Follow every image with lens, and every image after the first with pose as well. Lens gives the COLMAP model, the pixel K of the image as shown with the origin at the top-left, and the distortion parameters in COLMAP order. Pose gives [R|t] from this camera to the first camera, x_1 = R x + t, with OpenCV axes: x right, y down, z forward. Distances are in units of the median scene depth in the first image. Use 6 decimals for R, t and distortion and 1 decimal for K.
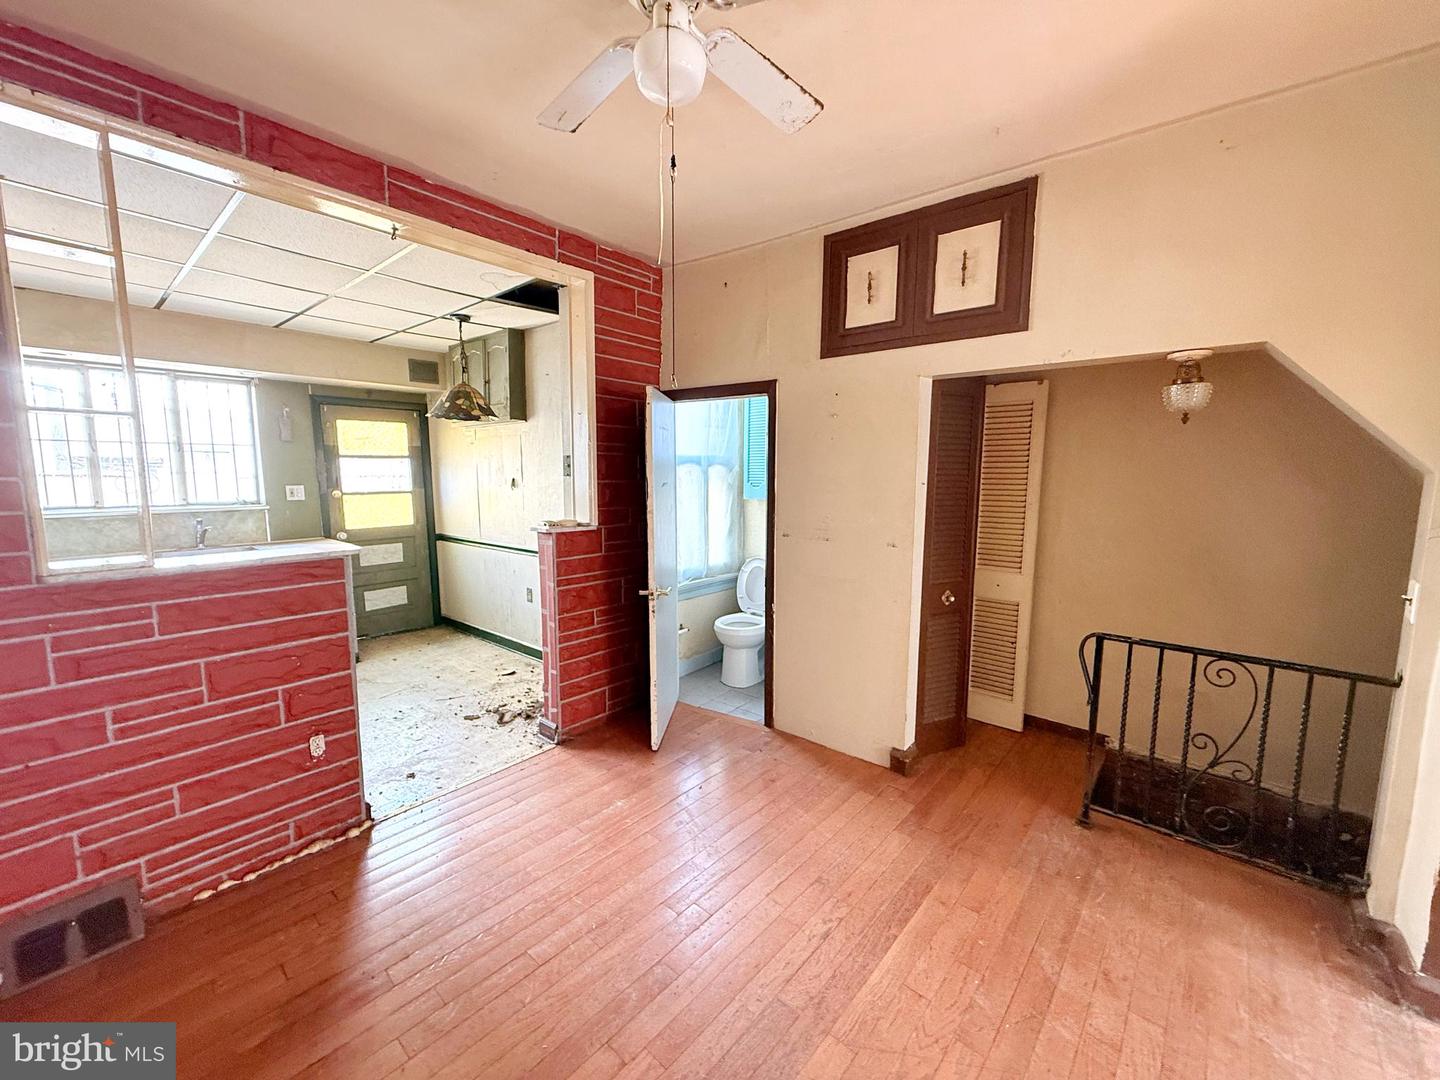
lens RADIAL K [[575.3, 0, 718.7], [0, 575.3, 538.9], [0, 0, 1]] dist [-0.000236, 0.000185]
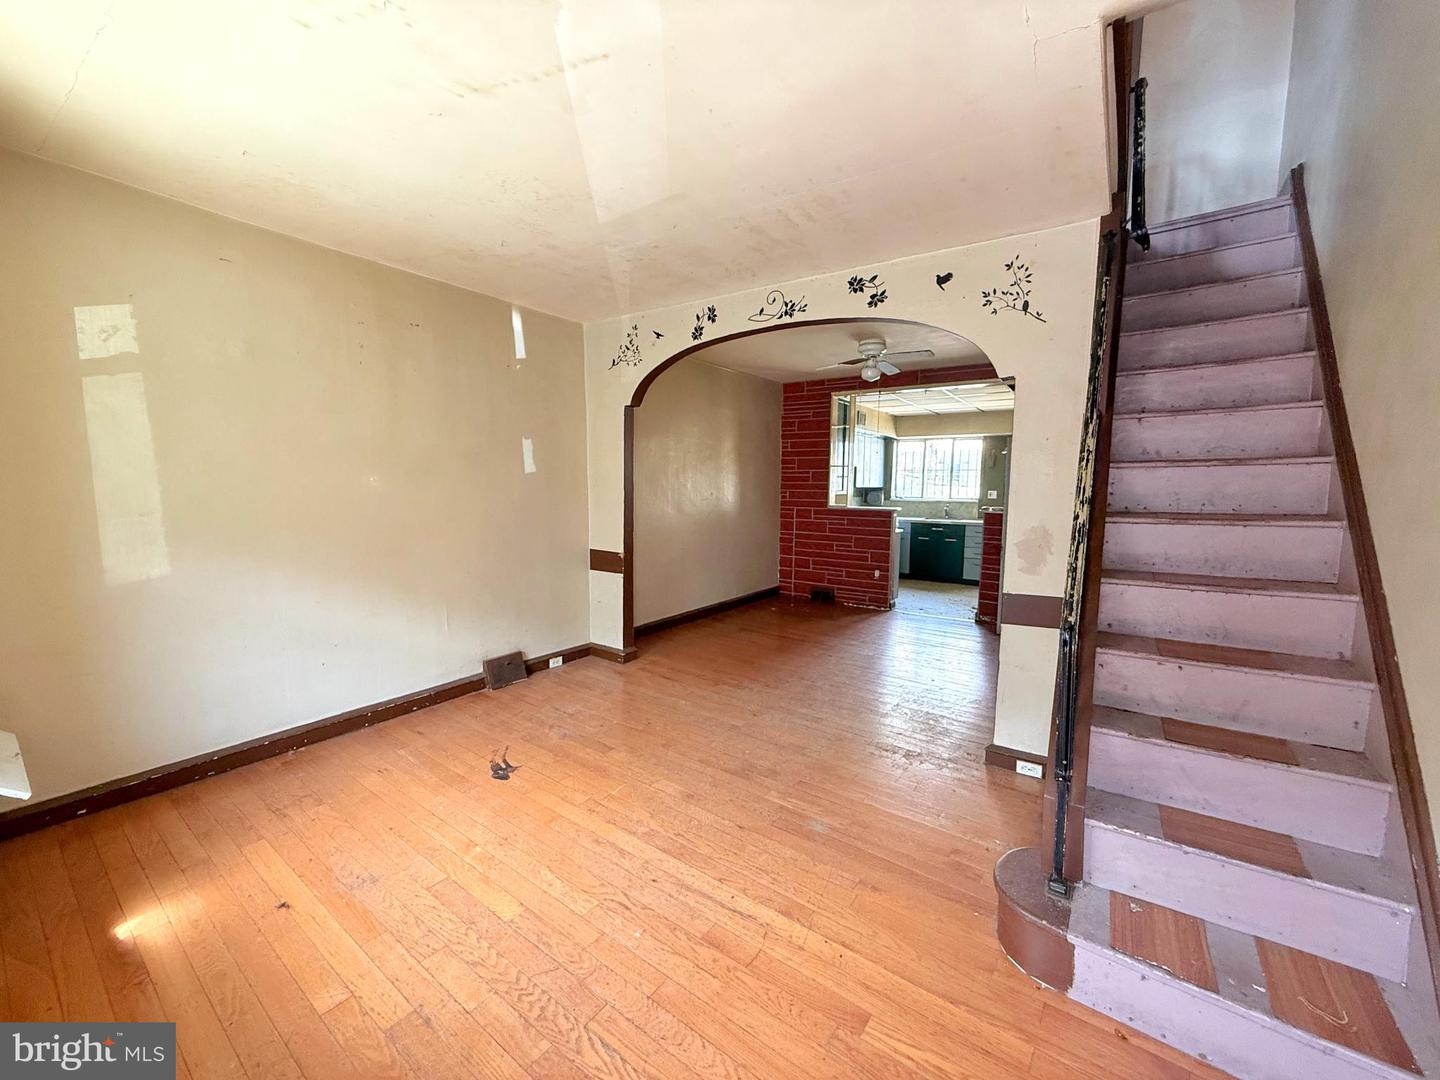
lens RADIAL K [[575.3, 0, 711.5], [0, 575.3, 540.4], [0, 0, 1]] dist [-0.000236, 0.000185]
pose [[0.084297, 0.098851, -0.991525, 1.444675], [-0.125793, 0.988162, 0.087821, 0.024341], [0.988469, 0.117324, 0.095734, -0.101055]]
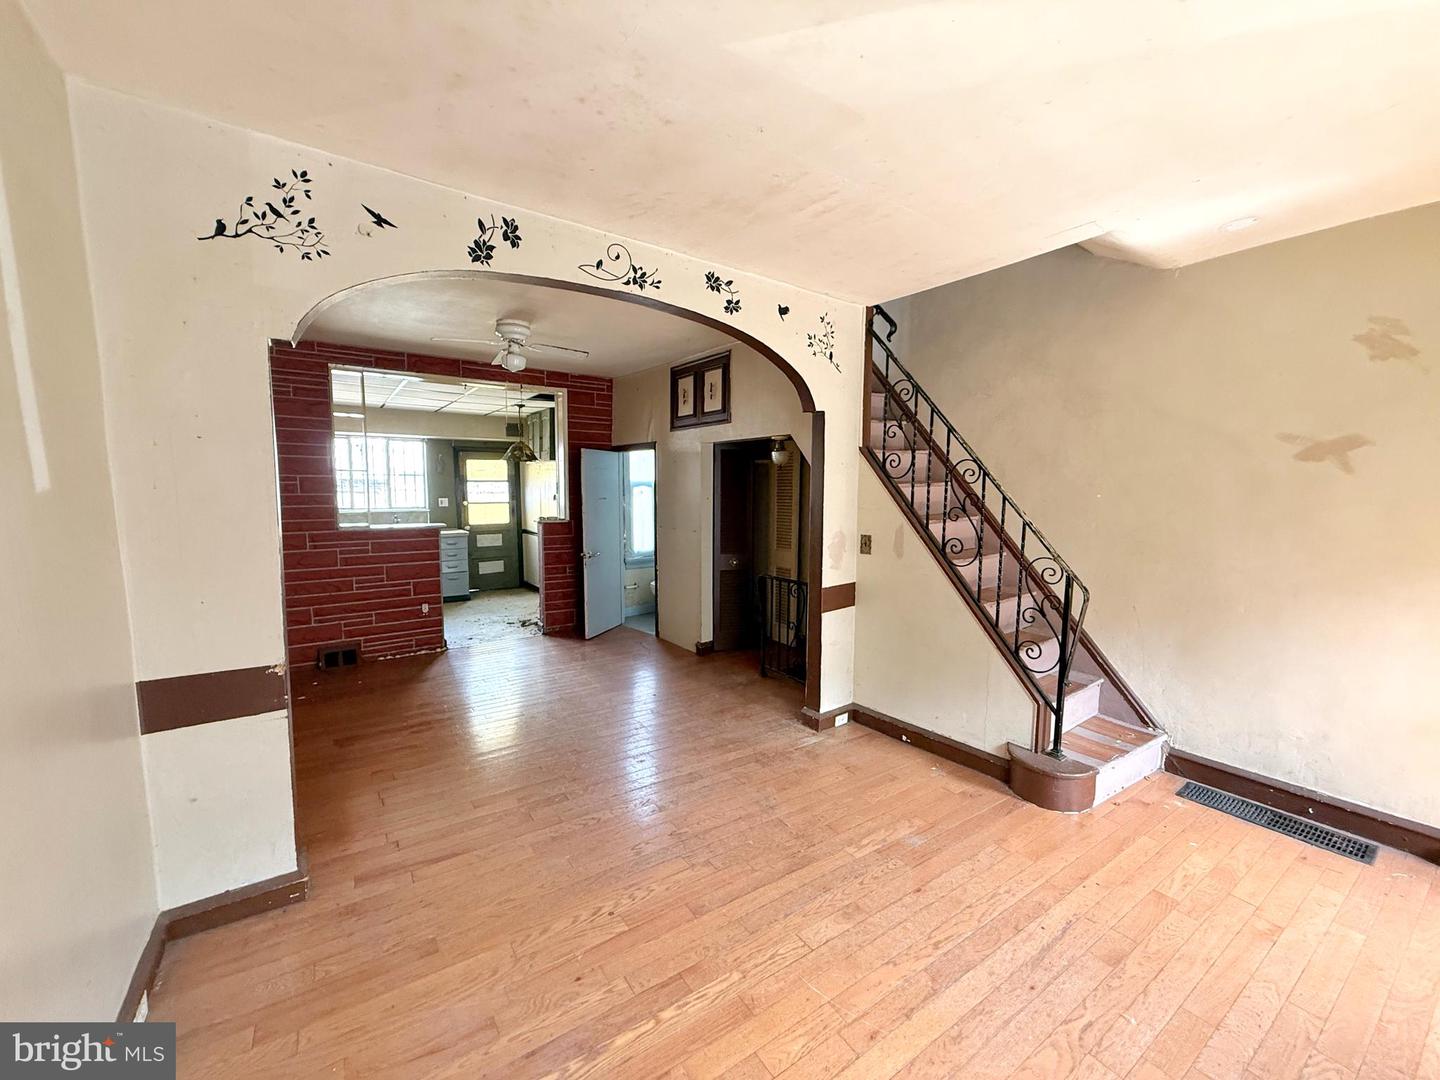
lens RADIAL K [[575.3, 0, 718.2], [0, 575.3, 539.0], [0, 0, 1]] dist [-0.000236, 0.000185]
pose [[0.968507, 0.023001, -0.247922, 0.690084], [-0.029998, 0.999250, -0.024478, 0.066308], [0.247173, 0.031144, 0.968471, -0.657012]]
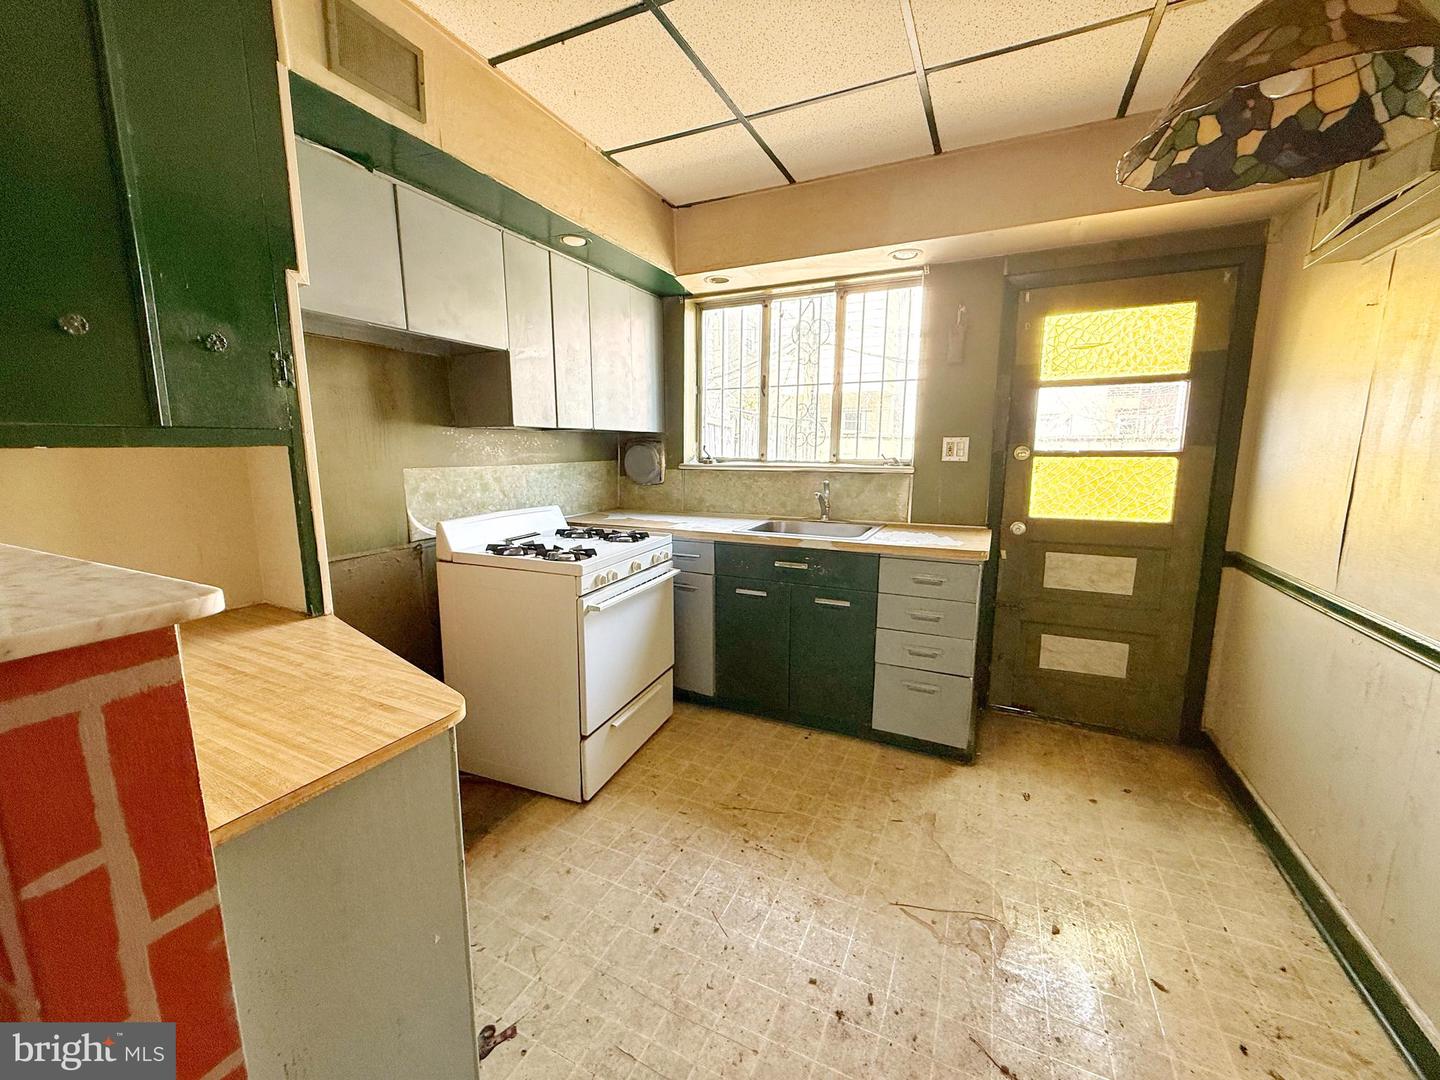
lens RADIAL K [[575.3, 0, 723.0], [0, 575.3, 541.5], [0, 0, 1]] dist [-0.000236, 0.000185]
pose [[0.257446, 0.155054, -0.953771, -0.271528], [-0.117236, 0.984762, 0.128448, -0.044776], [0.959154, 0.078748, 0.271701, 0.814618]]
